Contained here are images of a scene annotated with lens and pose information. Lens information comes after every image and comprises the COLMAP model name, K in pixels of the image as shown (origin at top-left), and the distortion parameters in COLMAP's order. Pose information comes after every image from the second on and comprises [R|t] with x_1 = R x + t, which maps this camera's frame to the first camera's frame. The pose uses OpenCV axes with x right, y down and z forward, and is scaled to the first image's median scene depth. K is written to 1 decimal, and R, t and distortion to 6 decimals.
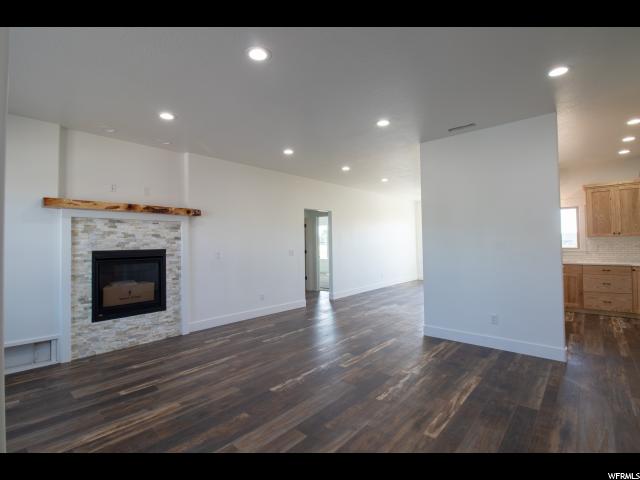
lens RADIAL K [[294.6, 0, 321.0], [0, 294.6, 237.0], [0, 0, 1]] dist [-0.005593, -0.009807]
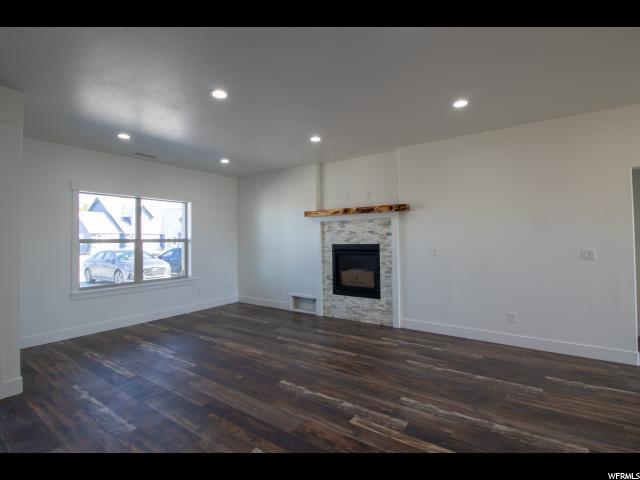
lens RADIAL K [[294.6, 0, 304.1], [0, 294.6, 235.7], [0, 0, 1]] dist [-0.005593, -0.009807]
pose [[0.121919, -0.004580, -0.992530, 0.586978], [0.030717, 0.999528, -0.000839, 0.002162], [0.992065, -0.030385, 0.122002, 0.640560]]
